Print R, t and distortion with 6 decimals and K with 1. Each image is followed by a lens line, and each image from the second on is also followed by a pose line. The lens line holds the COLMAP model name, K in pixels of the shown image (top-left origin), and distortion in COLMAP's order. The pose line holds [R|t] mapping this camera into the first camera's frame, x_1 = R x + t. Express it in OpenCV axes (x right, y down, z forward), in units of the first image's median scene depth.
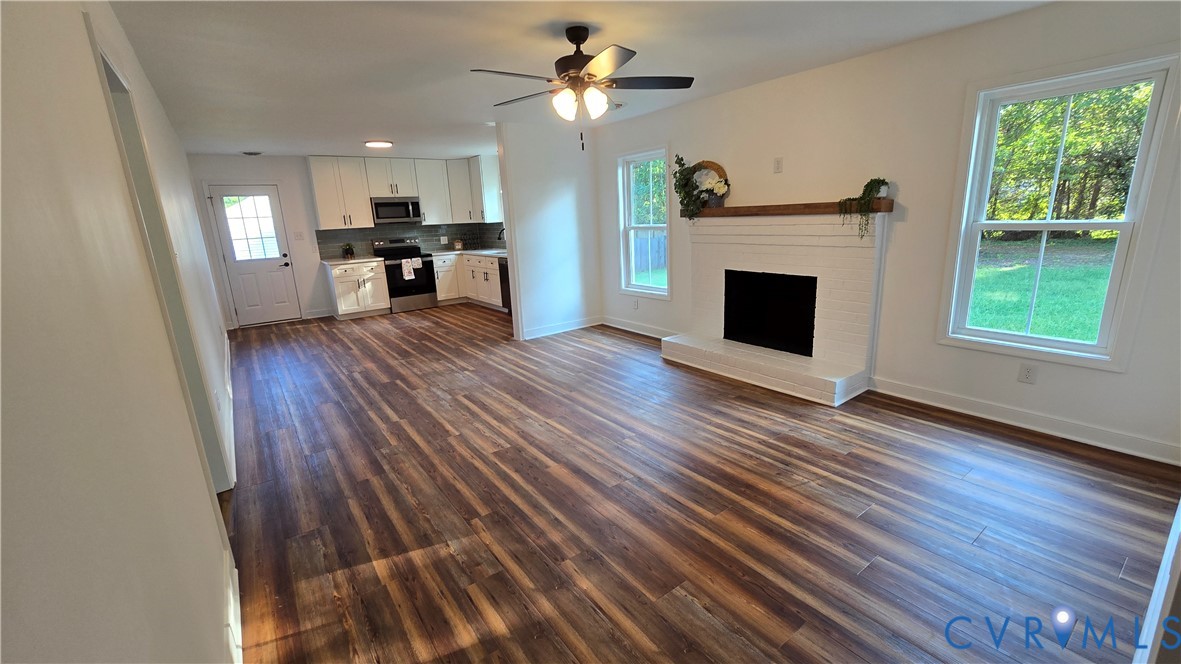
lens RADIAL K [[478.3, 0, 593.6], [0, 478.3, 331.8], [0, 0, 1]] dist [-0.002929, 0.000452]
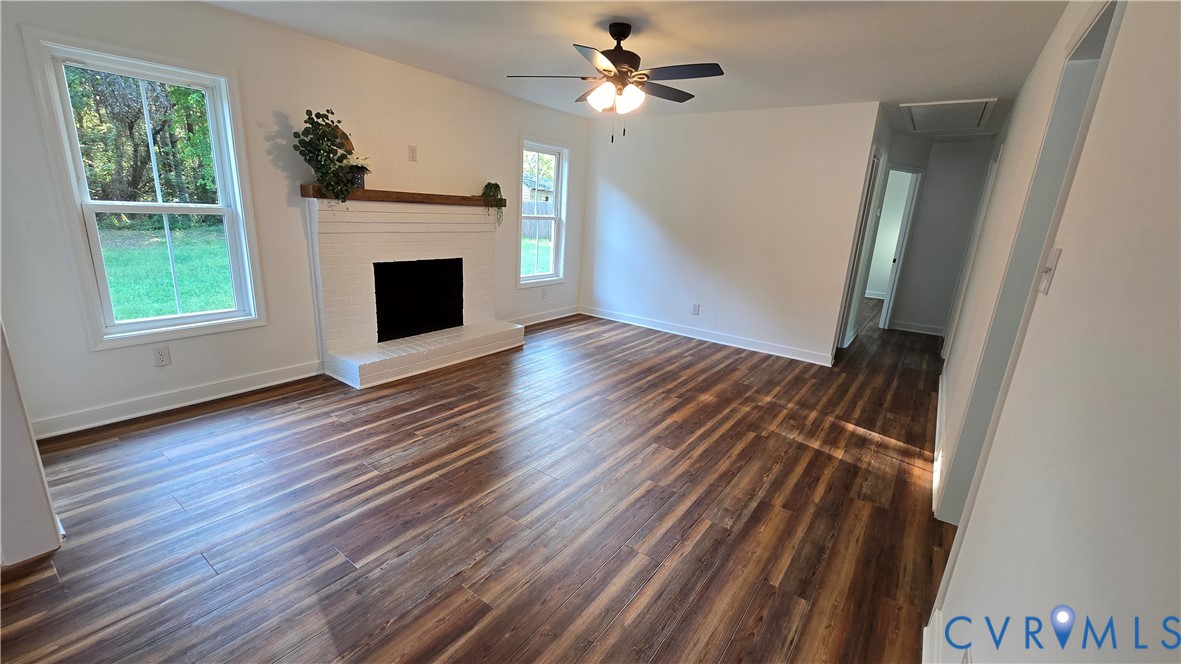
lens RADIAL K [[478.3, 0, 585.6], [0, 478.3, 334.6], [0, 0, 1]] dist [-0.002929, 0.000452]
pose [[-0.287692, -0.223087, 0.931378, -0.682383], [0.183574, 0.941616, 0.282242, -0.186410], [-0.939965, 0.252175, -0.229943, 0.893989]]
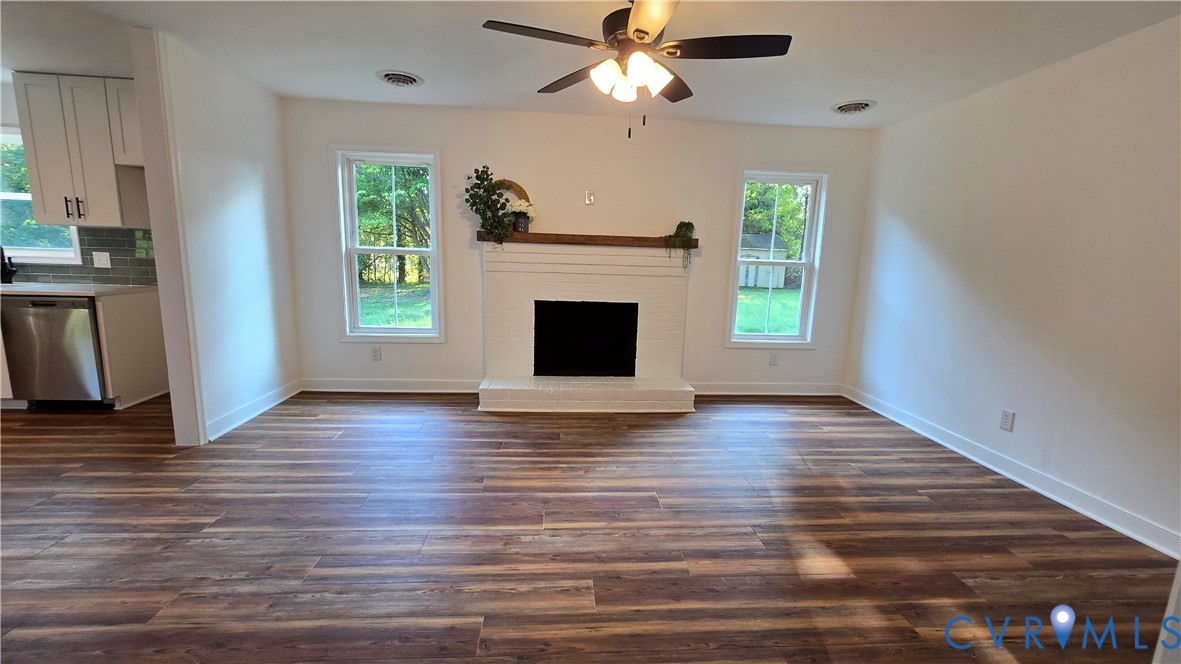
lens RADIAL K [[478.3, 0, 589.8], [0, 478.3, 330.7], [0, 0, 1]] dist [-0.002929, 0.000452]
pose [[0.538093, -0.073294, 0.839693, -0.458725], [0.148206, 0.988919, -0.008654, -0.050138], [-0.829753, 0.129104, 0.542993, 0.431251]]
